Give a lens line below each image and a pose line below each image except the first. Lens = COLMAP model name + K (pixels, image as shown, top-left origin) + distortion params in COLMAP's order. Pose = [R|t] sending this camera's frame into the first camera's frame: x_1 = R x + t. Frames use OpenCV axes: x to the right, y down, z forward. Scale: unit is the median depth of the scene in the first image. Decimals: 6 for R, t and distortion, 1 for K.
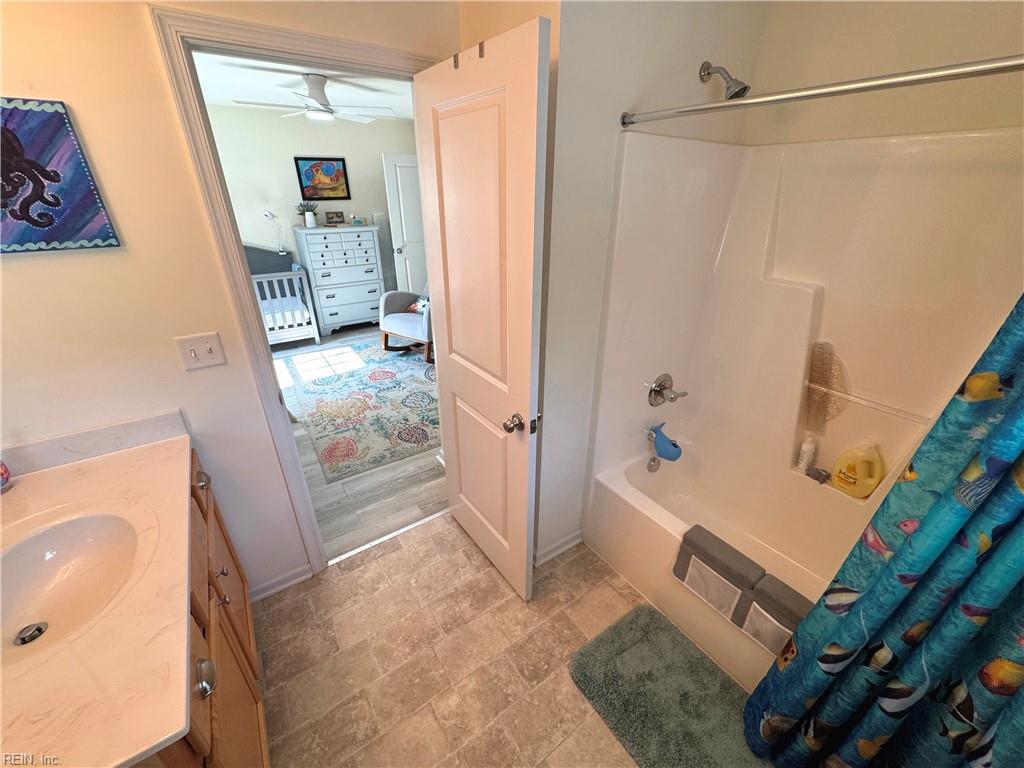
lens RADIAL K [[408.7, 0, 512.1], [0, 408.7, 382.5], [0, 0, 1]] dist [-0.003194, 0.000620]
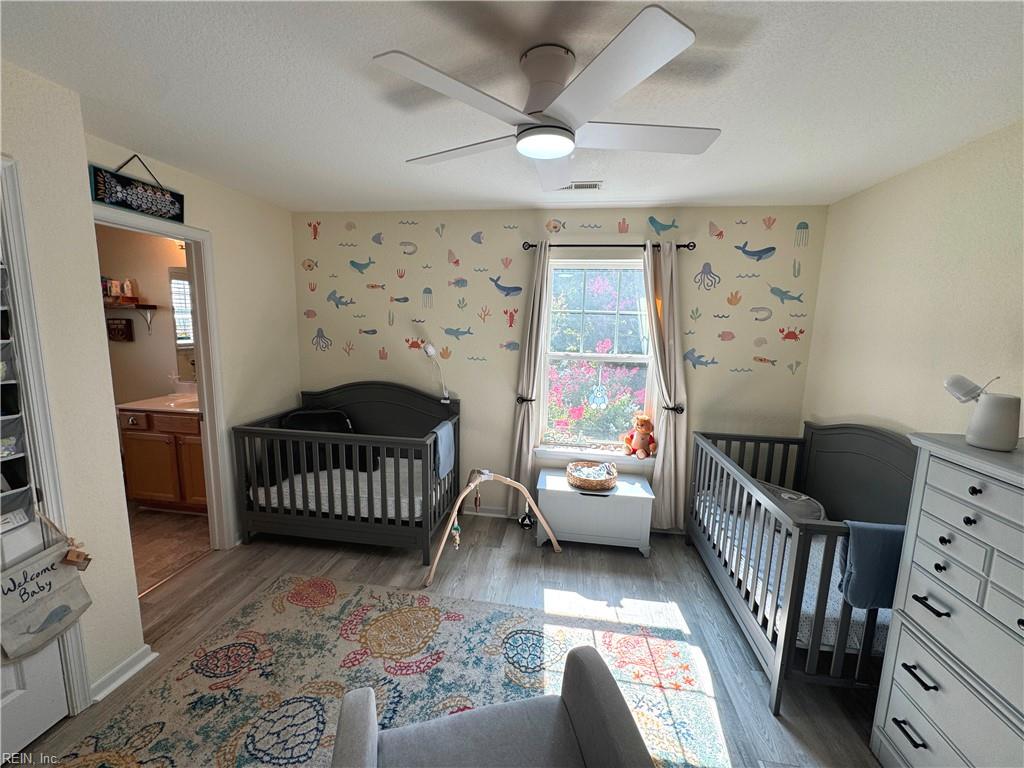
lens RADIAL K [[408.7, 0, 512.1], [0, 408.7, 382.5], [0, 0, 1]] dist [-0.003194, 0.000620]
pose [[-0.682362, 0.084392, -0.726126, -0.095479], [-0.340608, 0.842197, 0.417961, -0.499996], [0.646814, 0.532525, -0.545939, 1.093911]]
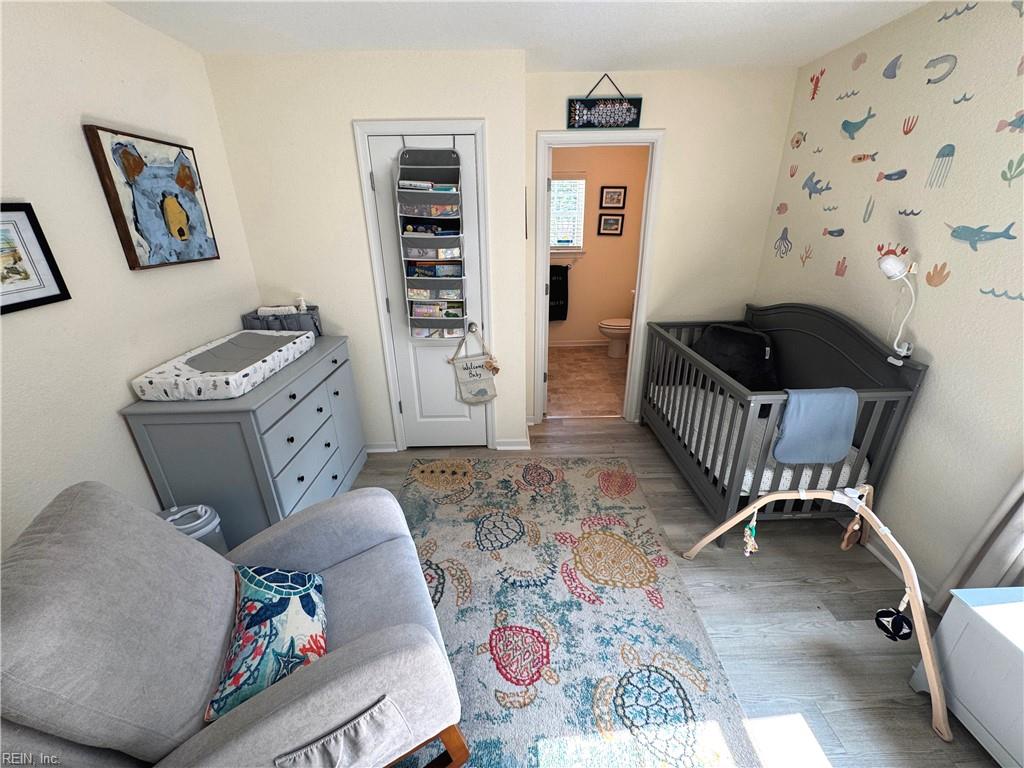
lens RADIAL K [[408.7, 0, 512.1], [0, 408.7, 382.5], [0, 0, 1]] dist [-0.003194, 0.000620]
pose [[-0.831855, -0.201382, 0.517168, -0.481430], [0.248333, 0.698296, 0.671352, -0.487523], [-0.496334, 0.686897, -0.530871, 1.064686]]
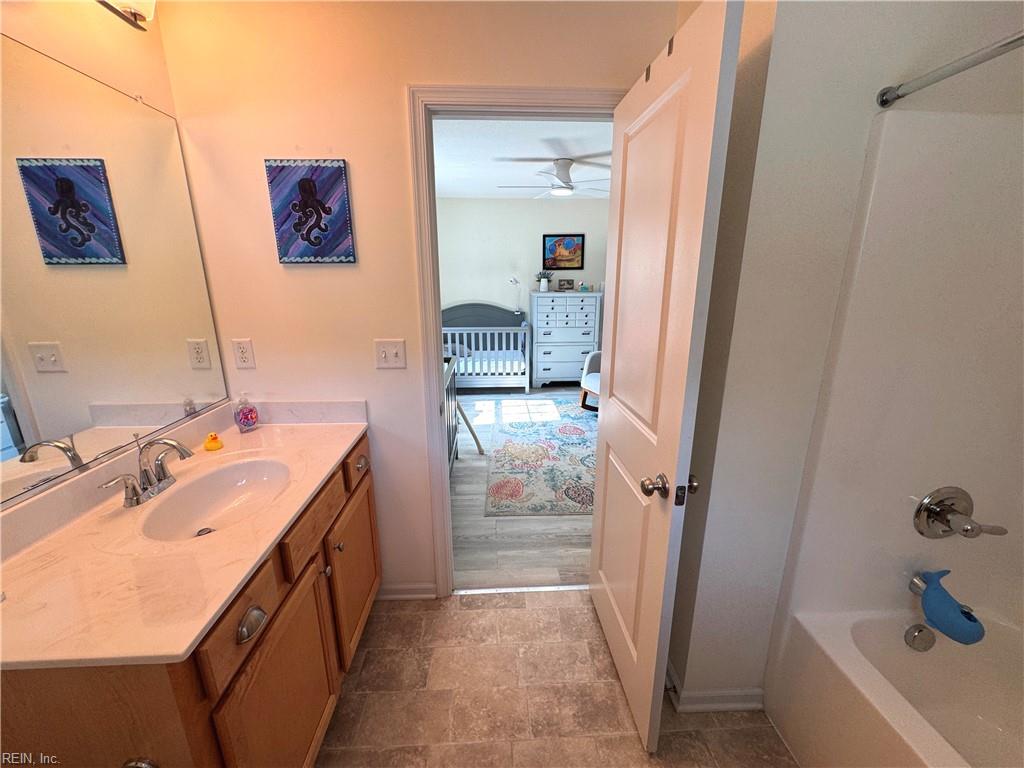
lens RADIAL K [[408.7, 0, 512.1], [0, 408.7, 382.5], [0, 0, 1]] dist [-0.003194, 0.000620]
pose [[0.848705, 0.129742, -0.512705, 0.052992], [-0.222560, 0.967039, -0.123702, 0.025056], [0.479757, 0.219094, 0.849606, 0.066544]]
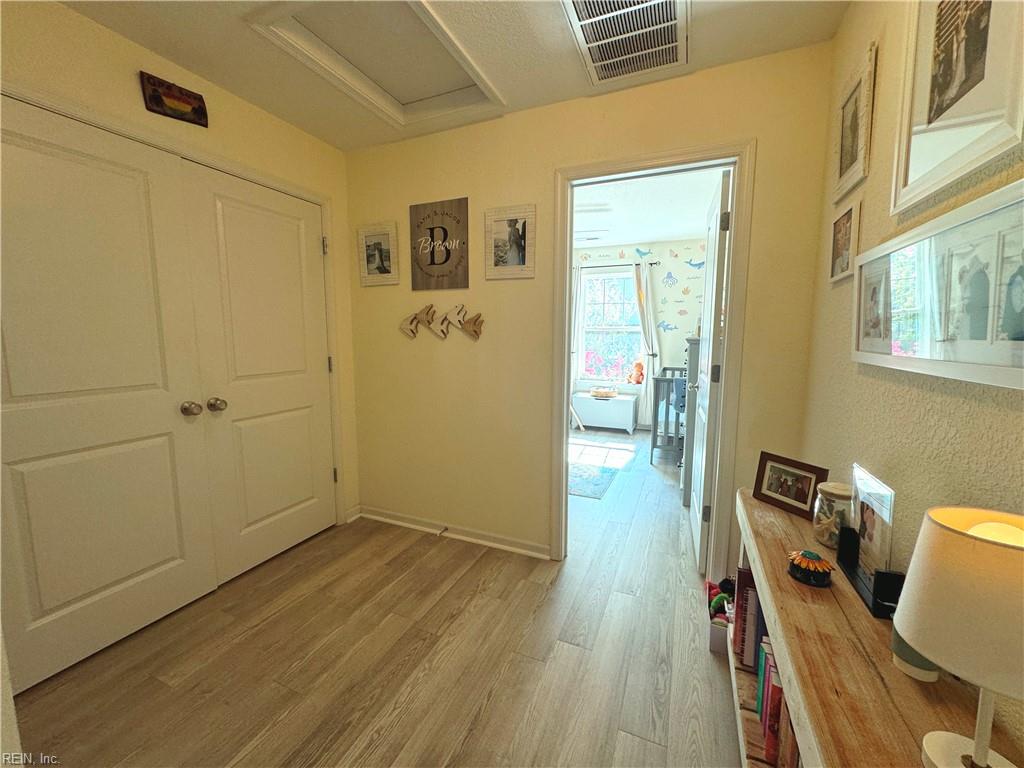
lens RADIAL K [[408.7, 0, 512.1], [0, 408.7, 382.5], [0, 0, 1]] dist [-0.003194, 0.000620]
pose [[-0.850254, 0.055015, -0.523490, 0.252963], [-0.233912, 0.851439, 0.469400, -0.690739], [0.471544, 0.521560, -0.711071, 1.690936]]
